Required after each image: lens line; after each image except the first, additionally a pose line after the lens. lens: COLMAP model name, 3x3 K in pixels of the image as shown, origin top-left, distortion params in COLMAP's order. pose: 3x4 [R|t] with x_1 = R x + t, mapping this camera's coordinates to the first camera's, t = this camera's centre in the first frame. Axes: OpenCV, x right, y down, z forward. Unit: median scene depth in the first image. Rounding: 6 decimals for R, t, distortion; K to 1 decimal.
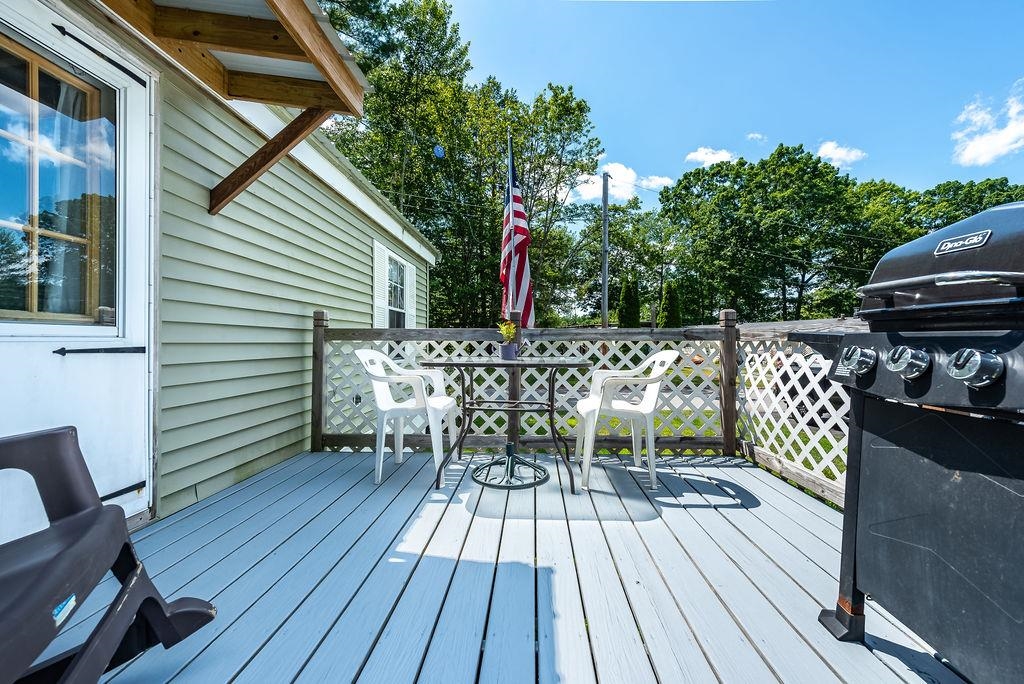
lens RADIAL K [[411.0, 0, 512.0], [0, 411.0, 342.0], [0, 0, 1]] dist [0.000429, 0.000098]
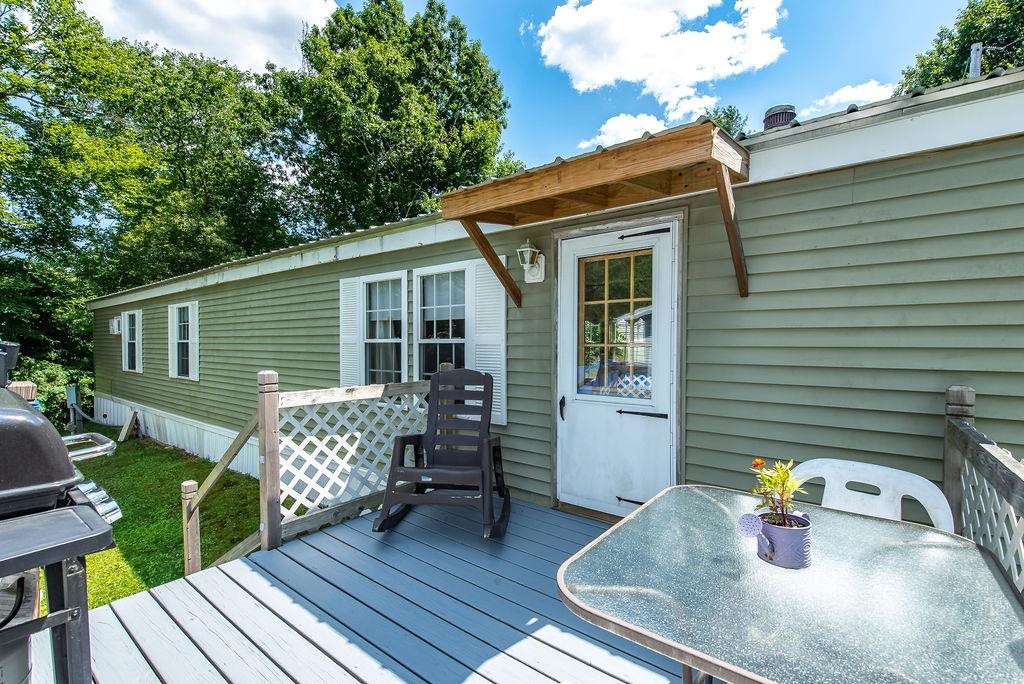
lens RADIAL K [[455.3, 0, 512.0], [0, 455.3, 342.0], [0, 0, 1]] dist [-0.012166, -0.000135]
pose [[-0.577263, -0.004027, -0.816548, 0.708754], [-0.005650, 0.999984, -0.000938, -0.236261], [0.816538, 0.004072, -0.577277, 1.475330]]
